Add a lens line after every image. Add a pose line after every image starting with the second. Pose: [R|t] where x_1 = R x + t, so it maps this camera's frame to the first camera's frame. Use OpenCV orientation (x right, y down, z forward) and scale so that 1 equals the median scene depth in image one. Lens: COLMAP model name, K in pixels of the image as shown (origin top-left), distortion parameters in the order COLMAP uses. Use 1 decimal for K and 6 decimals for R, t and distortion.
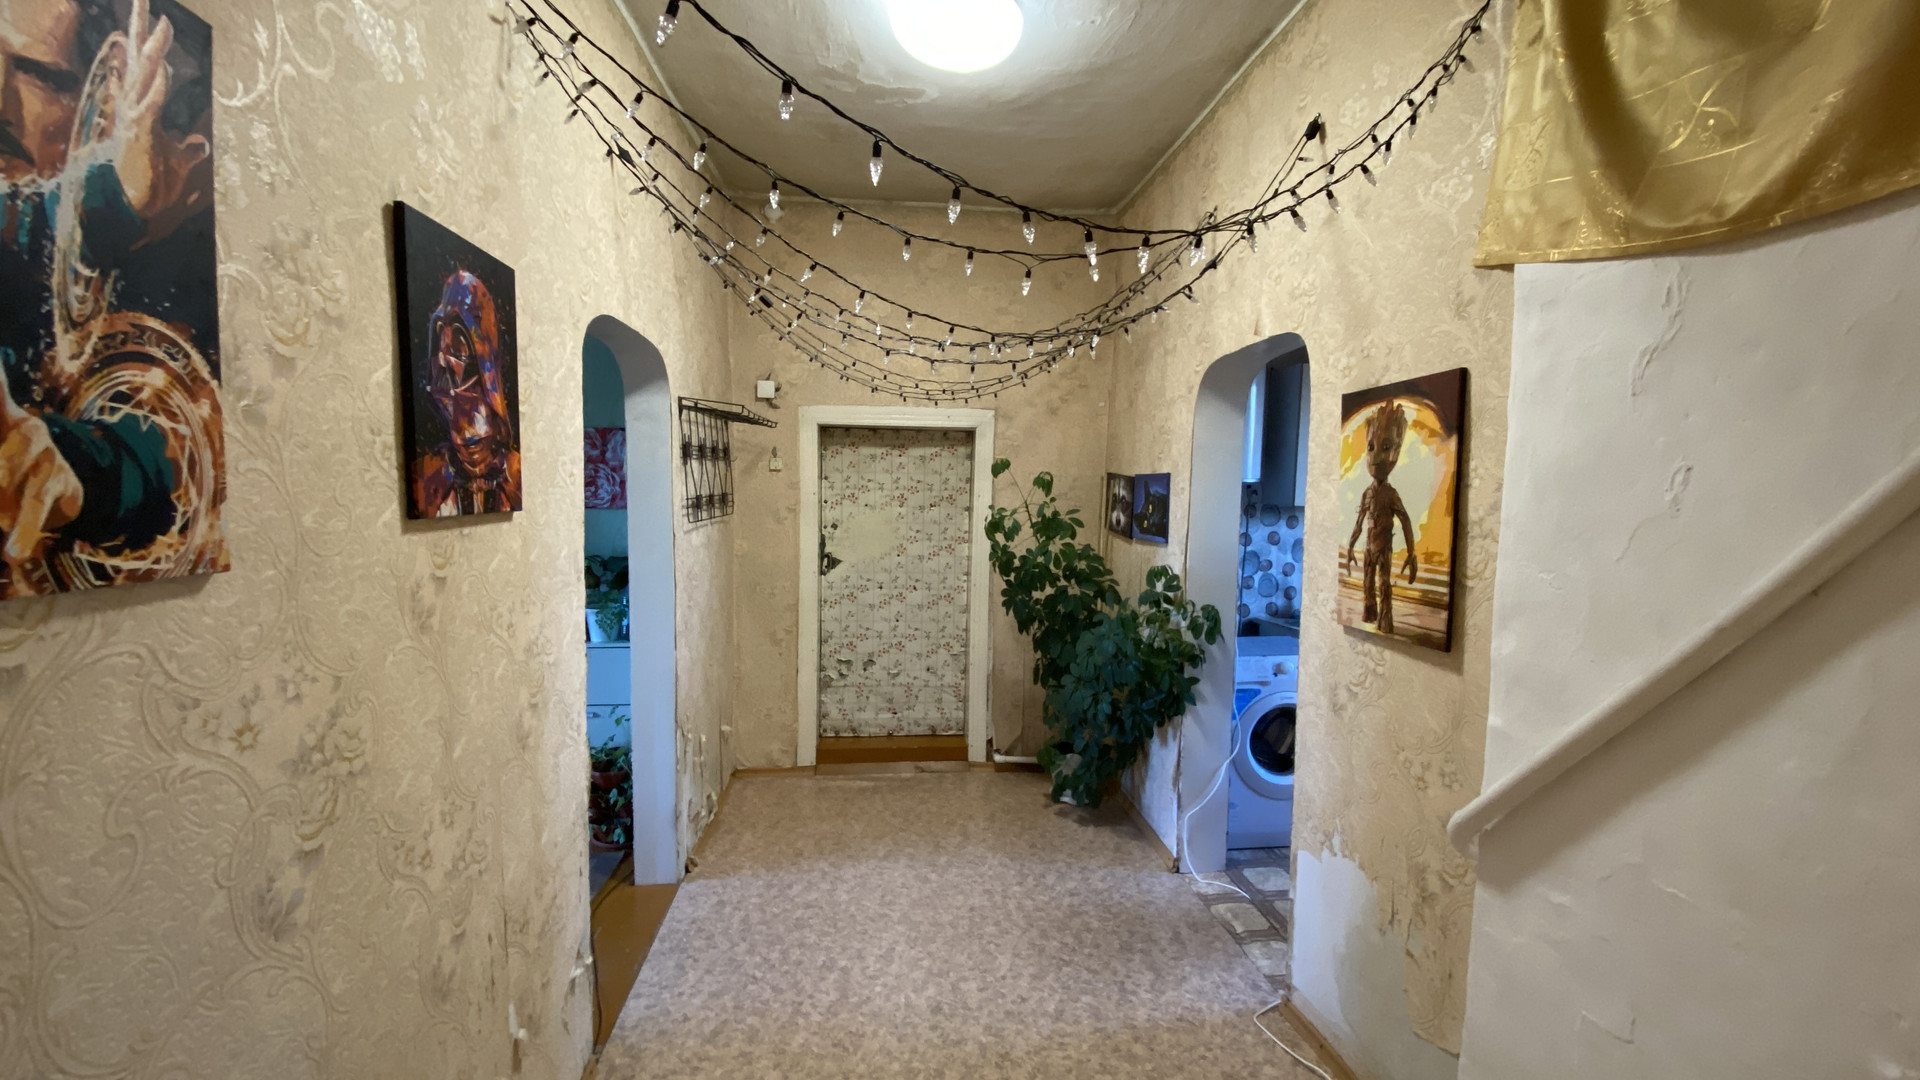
lens RADIAL K [[781.6, 0, 959.8], [0, 781.6, 540.5], [0, 0, 1]] dist [-0.007983, -0.009836]
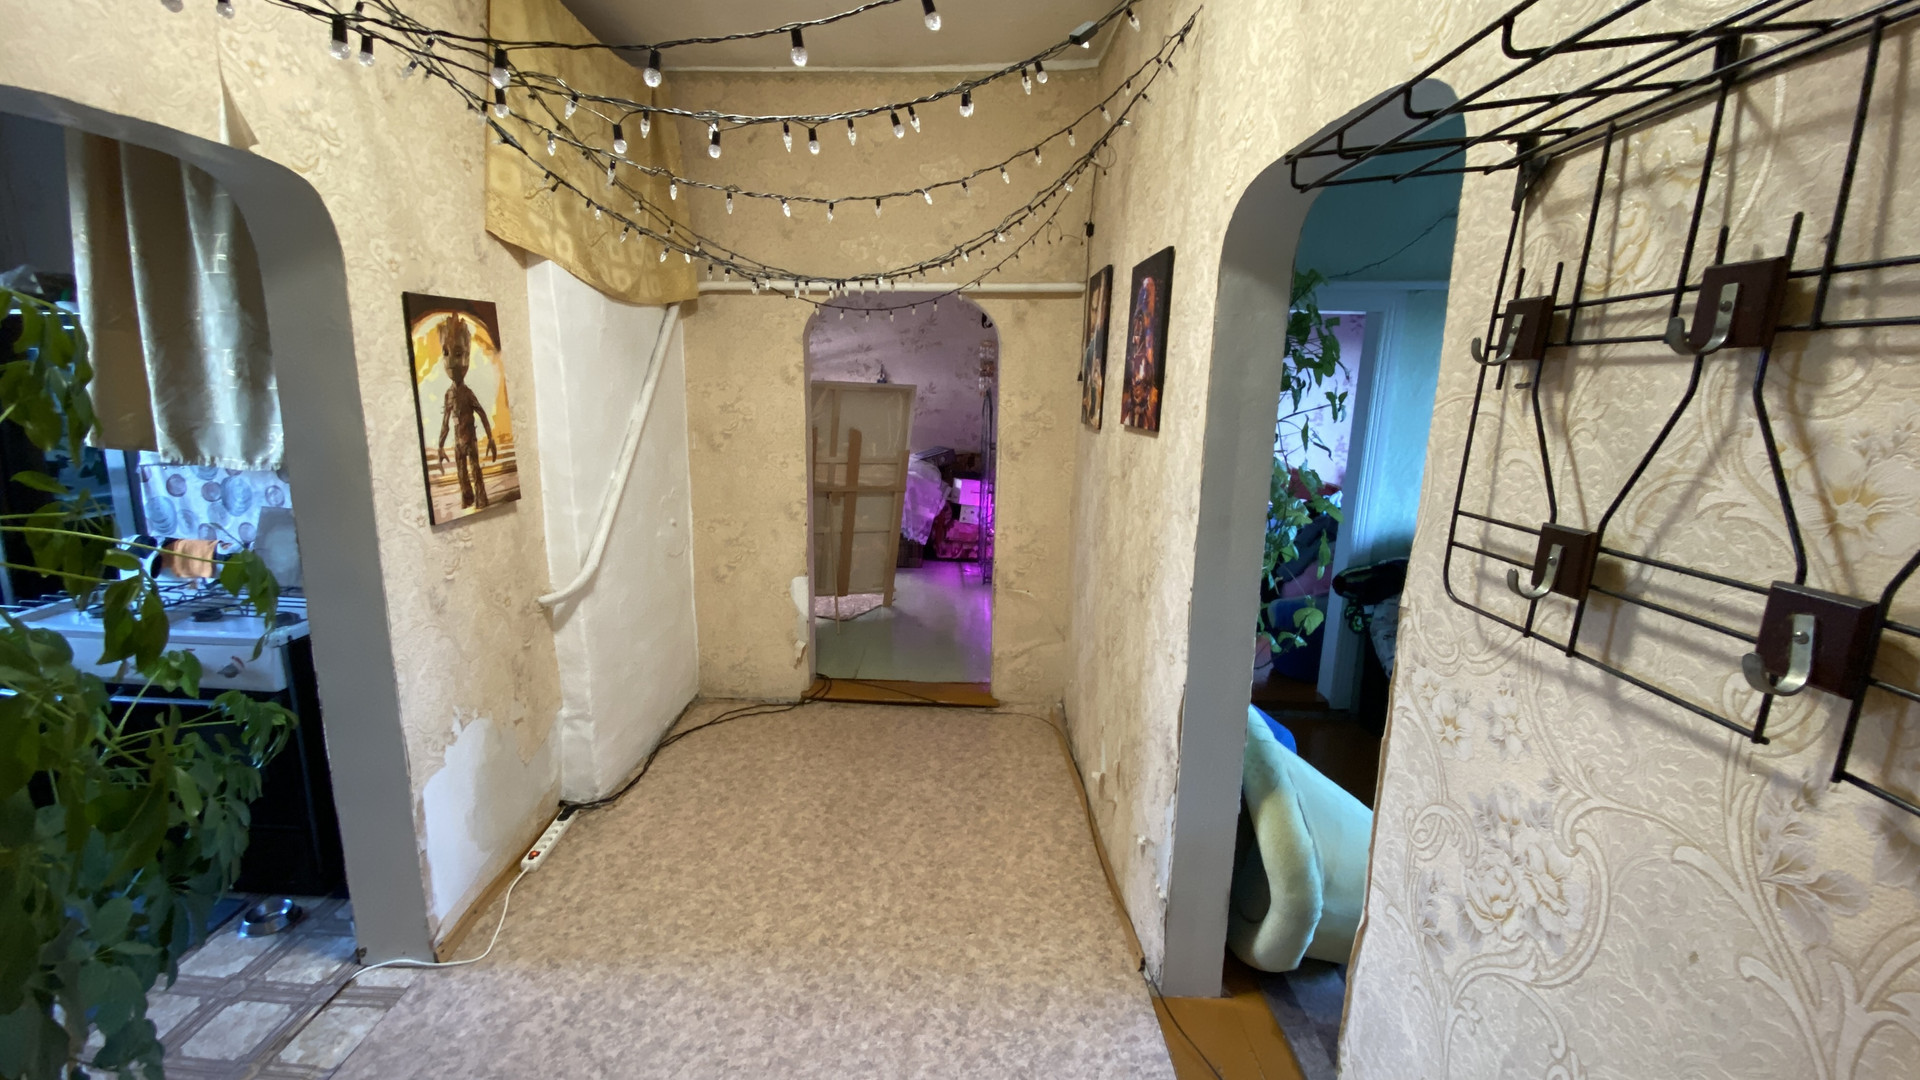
lens RADIAL K [[781.6, 0, 956.7], [0, 781.6, 532.8], [0, 0, 1]] dist [-0.007983, -0.009836]
pose [[-0.994151, -0.056867, 0.091815, -0.312309], [-0.030479, 0.963320, 0.266618, -0.192164], [-0.103609, 0.262260, -0.959419, 2.086429]]
